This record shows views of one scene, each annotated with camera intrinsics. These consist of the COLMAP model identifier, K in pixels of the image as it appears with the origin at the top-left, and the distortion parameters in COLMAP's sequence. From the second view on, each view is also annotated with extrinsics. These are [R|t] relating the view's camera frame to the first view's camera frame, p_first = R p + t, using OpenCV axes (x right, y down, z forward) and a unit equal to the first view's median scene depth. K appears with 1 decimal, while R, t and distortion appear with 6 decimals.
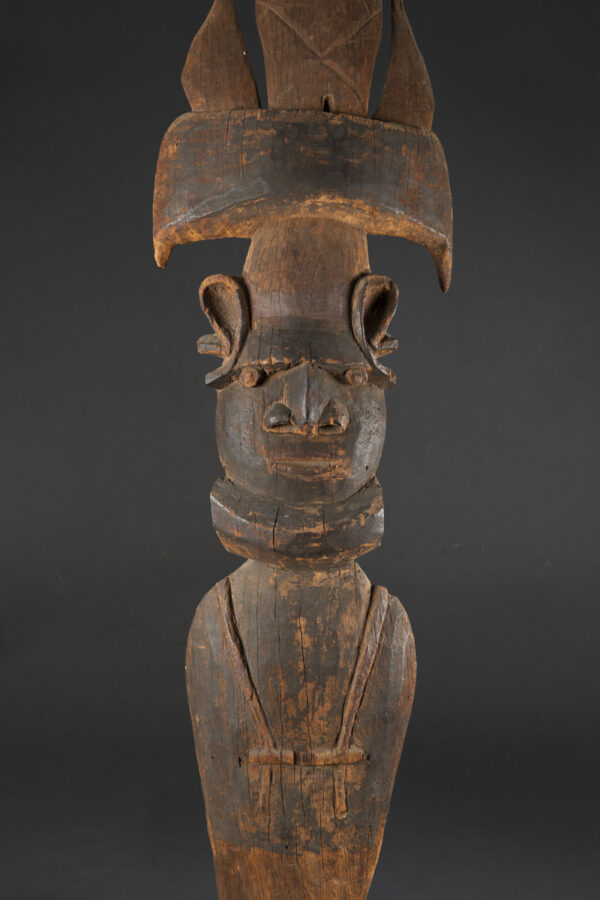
lens RADIAL K [[871.0, 0, 296.0], [0, 871.0, 450.1], [0, 0, 1]] dist [0.023145, 0.000000]
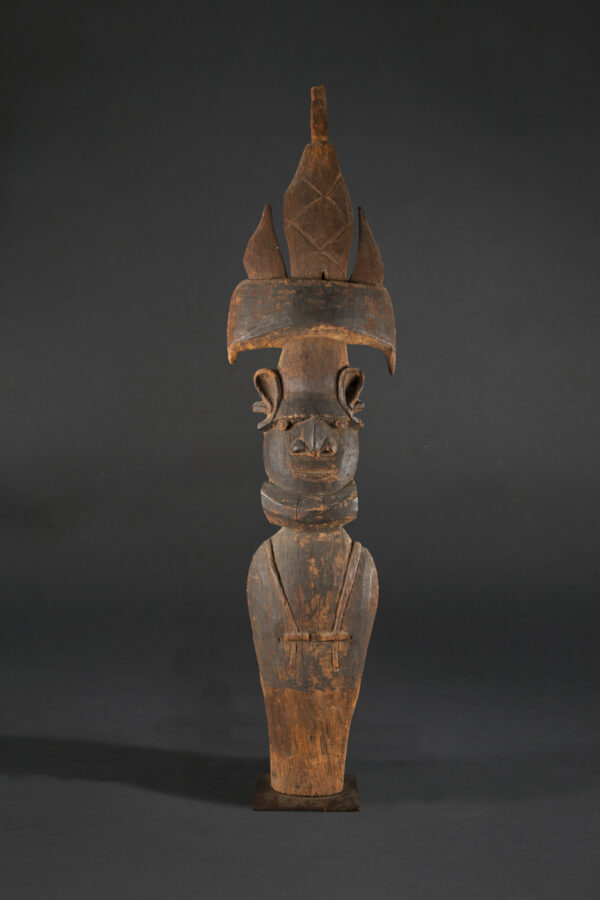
lens RADIAL K [[780.4, 0, 296.6], [0, 780.4, 457.3], [0, 0, 1]] dist [0.065045, 0.007604]
pose [[0.999754, -0.011110, -0.019207, 0.006774], [0.010501, 0.999448, -0.031525, 0.034413], [0.019547, 0.031315, 0.999318, -0.612097]]
